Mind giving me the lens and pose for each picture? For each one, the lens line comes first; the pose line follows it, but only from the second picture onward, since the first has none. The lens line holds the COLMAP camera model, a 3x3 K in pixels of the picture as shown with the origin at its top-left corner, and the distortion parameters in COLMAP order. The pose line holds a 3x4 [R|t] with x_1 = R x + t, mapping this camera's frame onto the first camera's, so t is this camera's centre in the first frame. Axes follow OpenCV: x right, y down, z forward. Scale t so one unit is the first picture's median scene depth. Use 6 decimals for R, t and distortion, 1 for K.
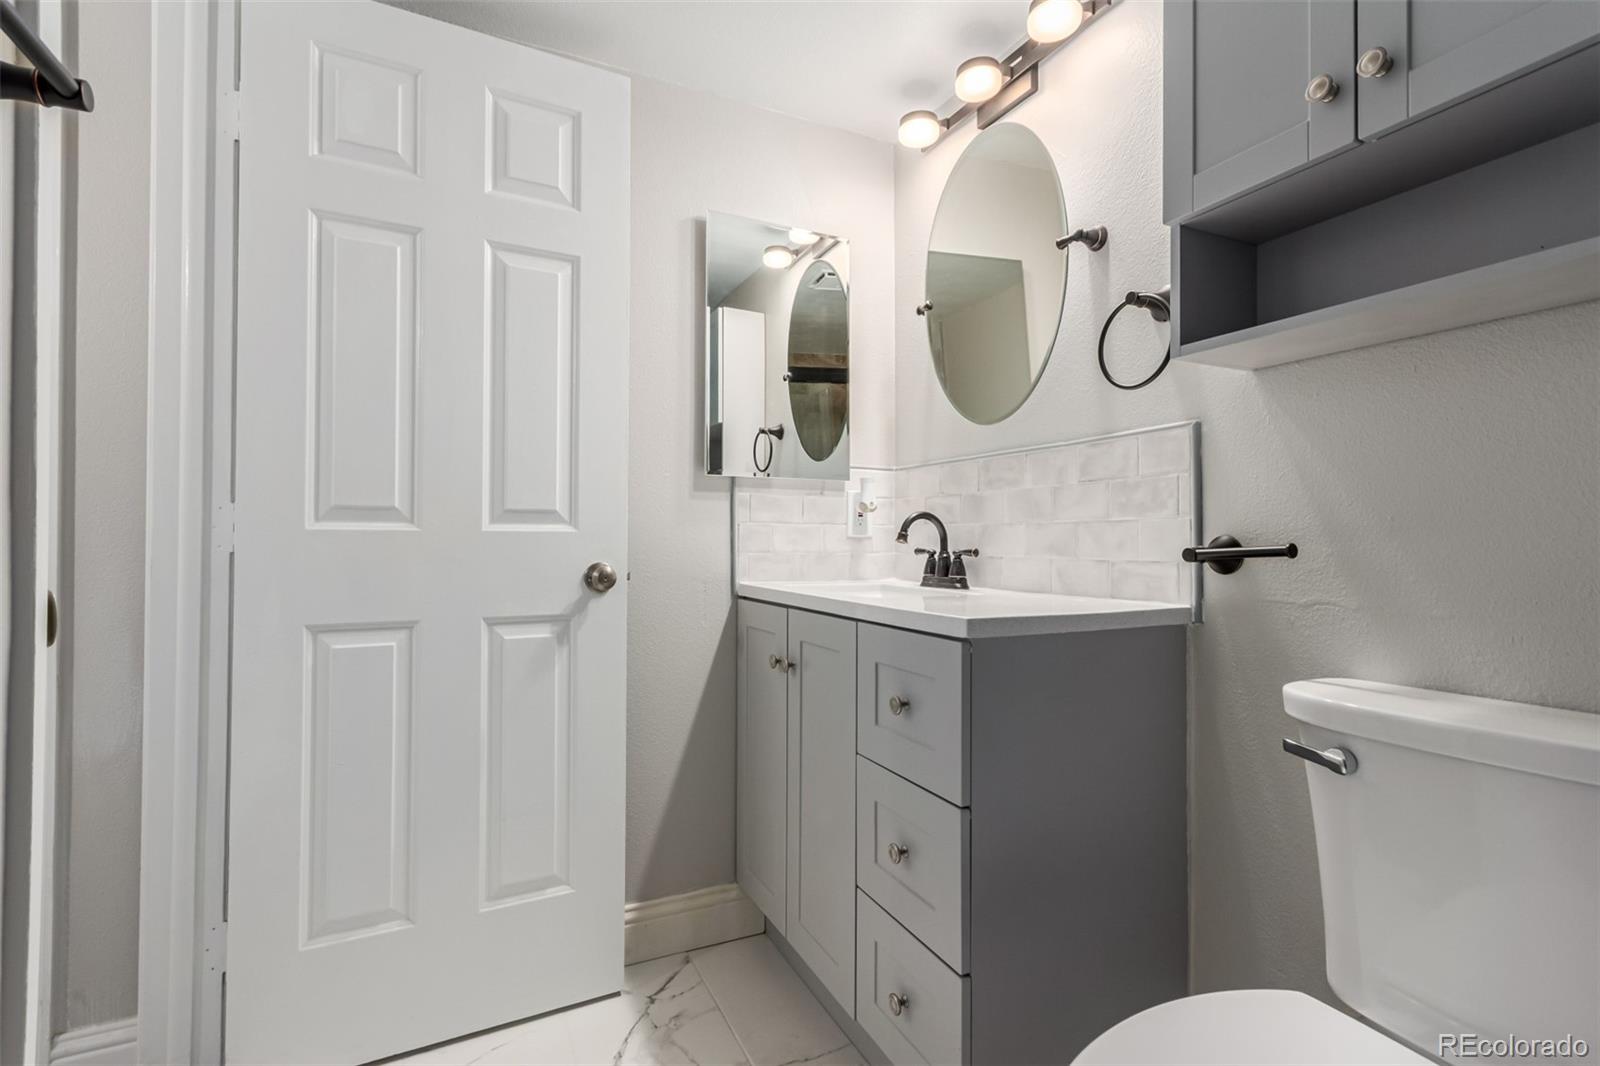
lens RADIAL K [[749.5, 0, 802.6], [0, 749.5, 535.2], [0, 0, 1]] dist [-0.000999, -0.000123]
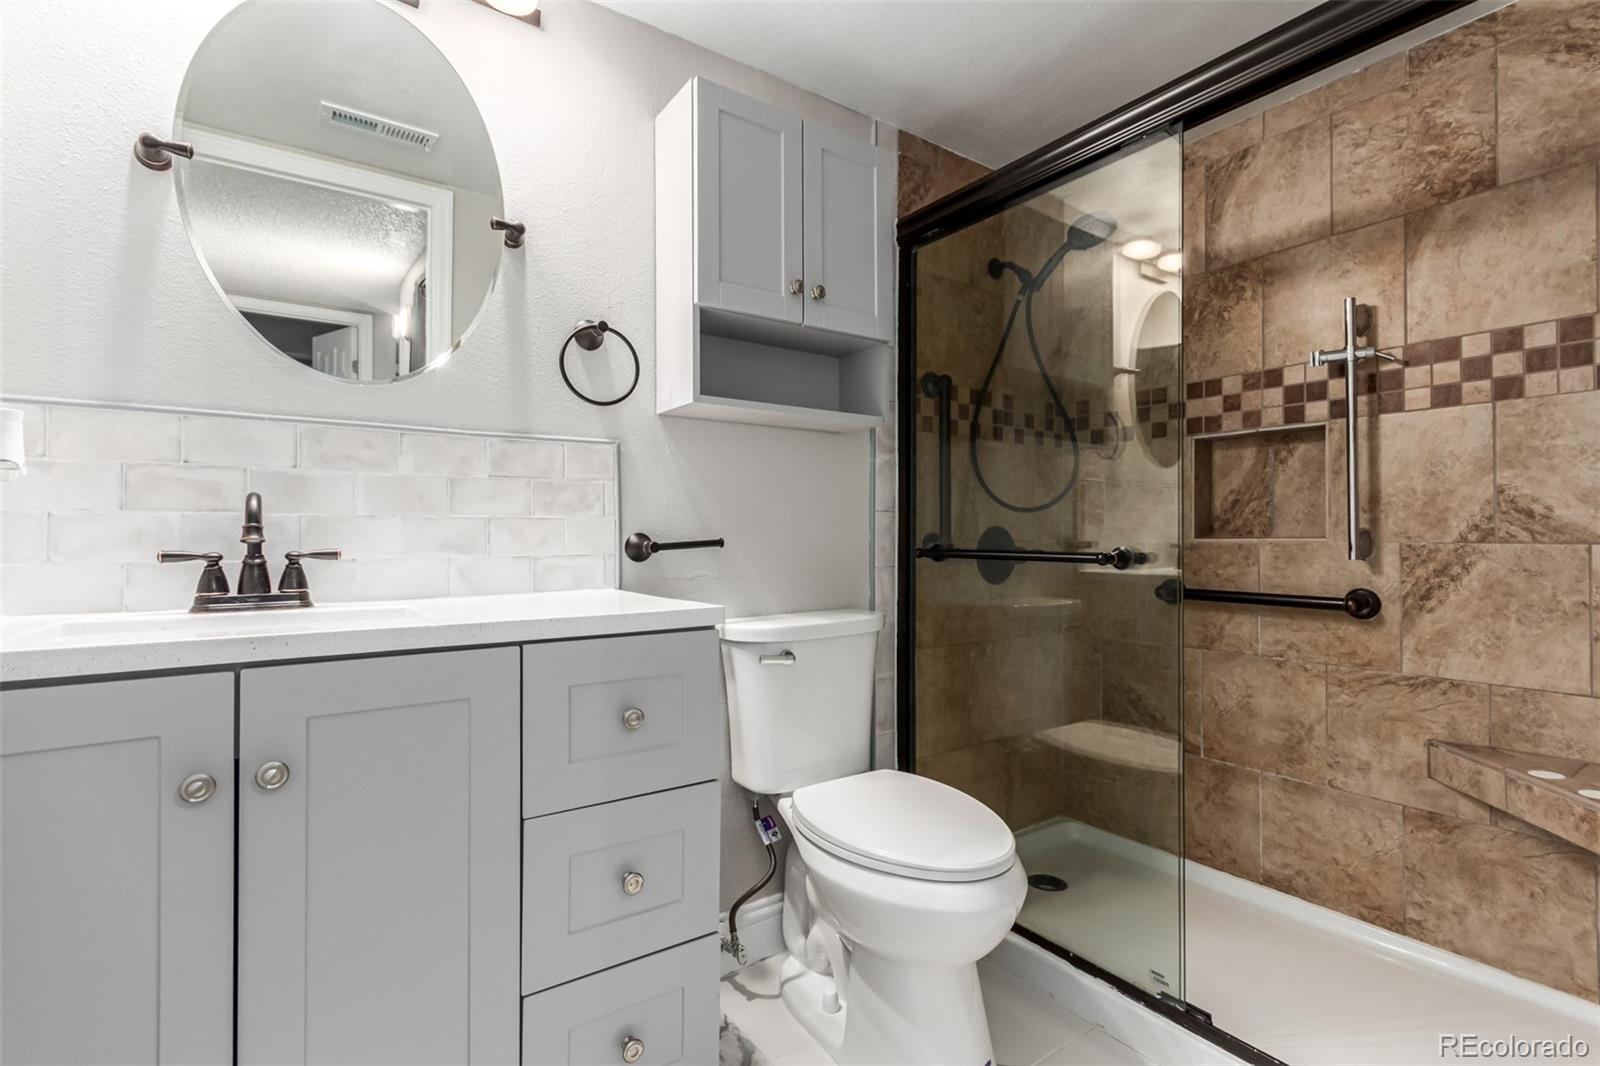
lens RADIAL K [[749.5, 0, 799.5], [0, 749.5, 530.8], [0, 0, 1]] dist [-0.000999, -0.000123]
pose [[-0.172178, 0.005338, 0.985051, -0.626340], [-0.004590, 0.999970, -0.006221, 0.003040], [-0.985055, -0.005592, -0.172148, 0.750322]]
